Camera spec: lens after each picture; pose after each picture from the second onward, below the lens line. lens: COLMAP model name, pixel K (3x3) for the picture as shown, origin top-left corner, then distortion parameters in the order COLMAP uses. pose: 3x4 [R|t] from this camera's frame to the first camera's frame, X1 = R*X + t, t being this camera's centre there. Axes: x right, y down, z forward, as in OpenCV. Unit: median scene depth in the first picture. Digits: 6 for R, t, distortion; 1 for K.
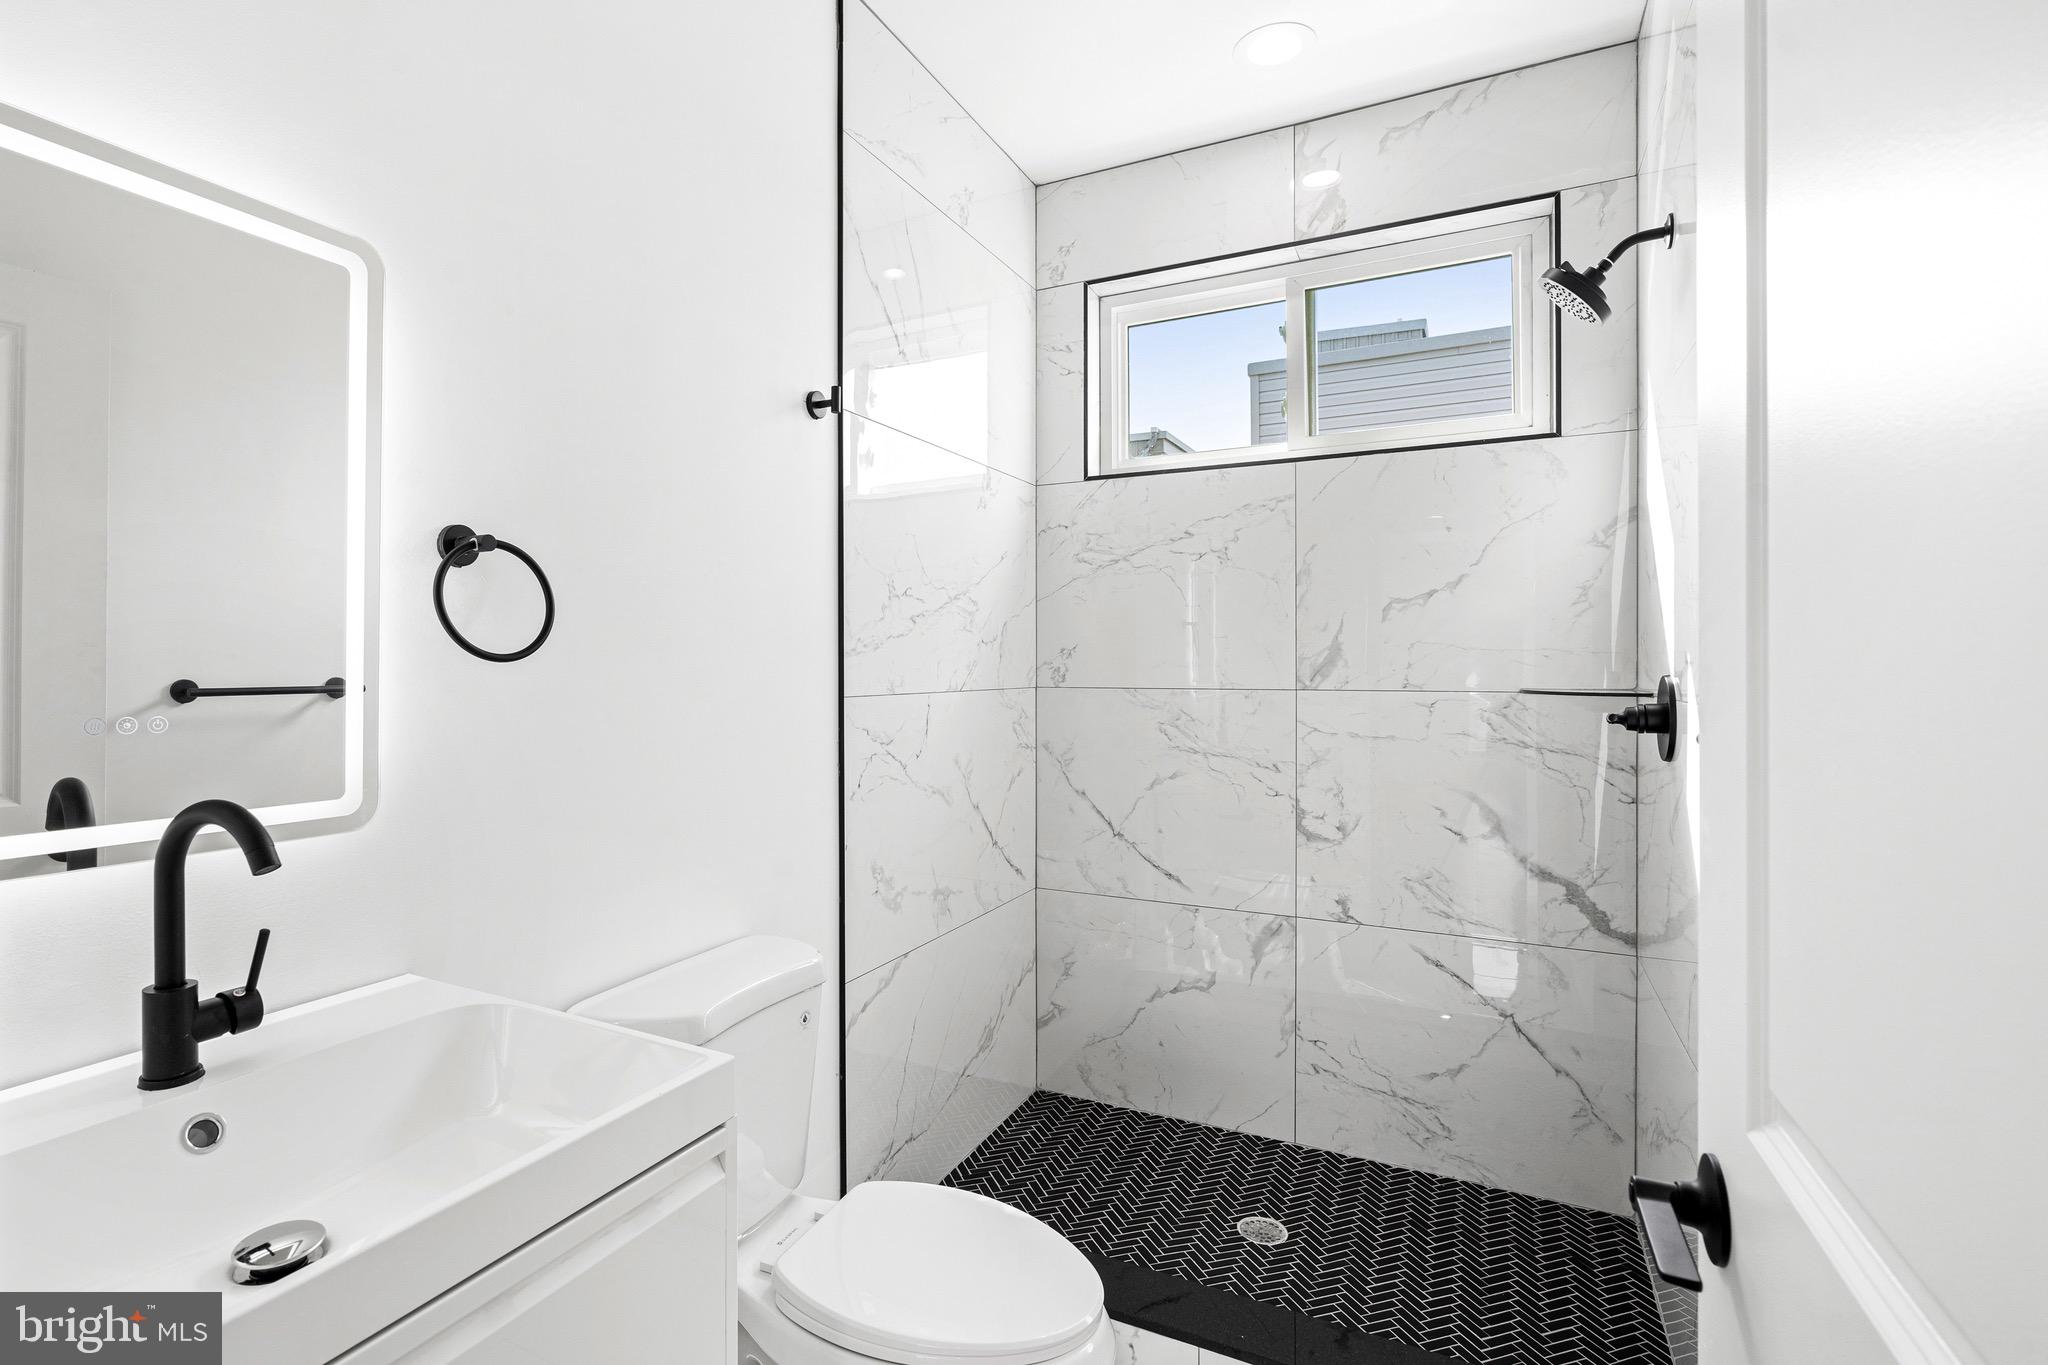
lens RADIAL K [[933.4, 0, 1018.2], [0, 933.4, 671.5], [0, 0, 1]] dist [-0.004414, 0.000034]
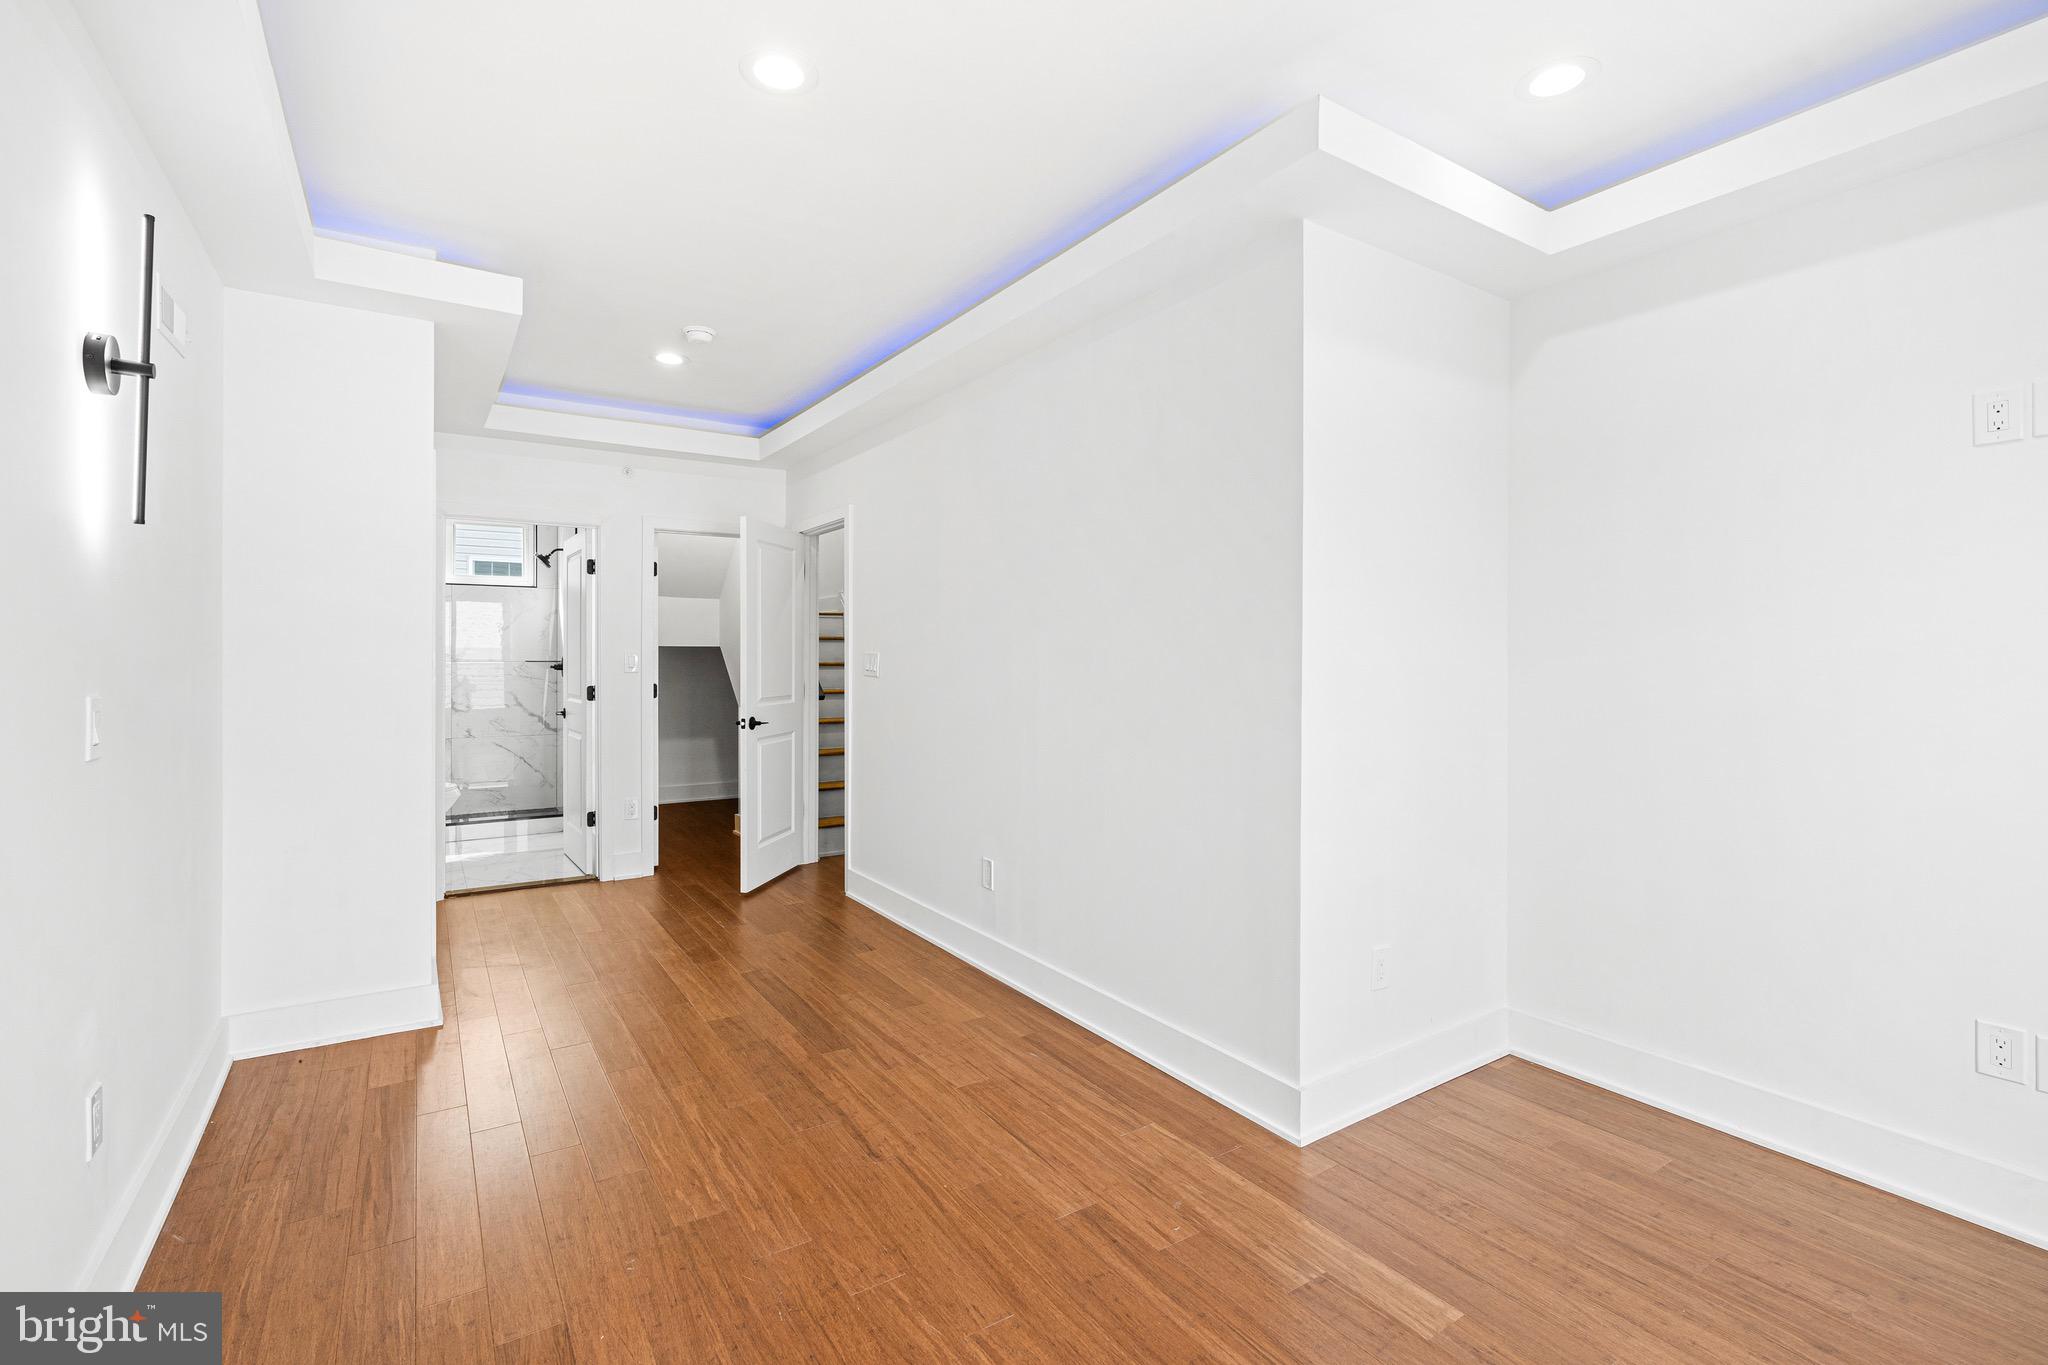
lens RADIAL K [[933.4, 0, 1019.3], [0, 933.4, 670.2], [0, 0, 1]] dist [-0.004414, 0.000034]
pose [[0.511094, 0.000375, 0.859524, -1.558828], [-0.001397, 0.999999, 0.000395, 0.047222], [-0.859523, -0.001403, 0.511094, -2.438409]]
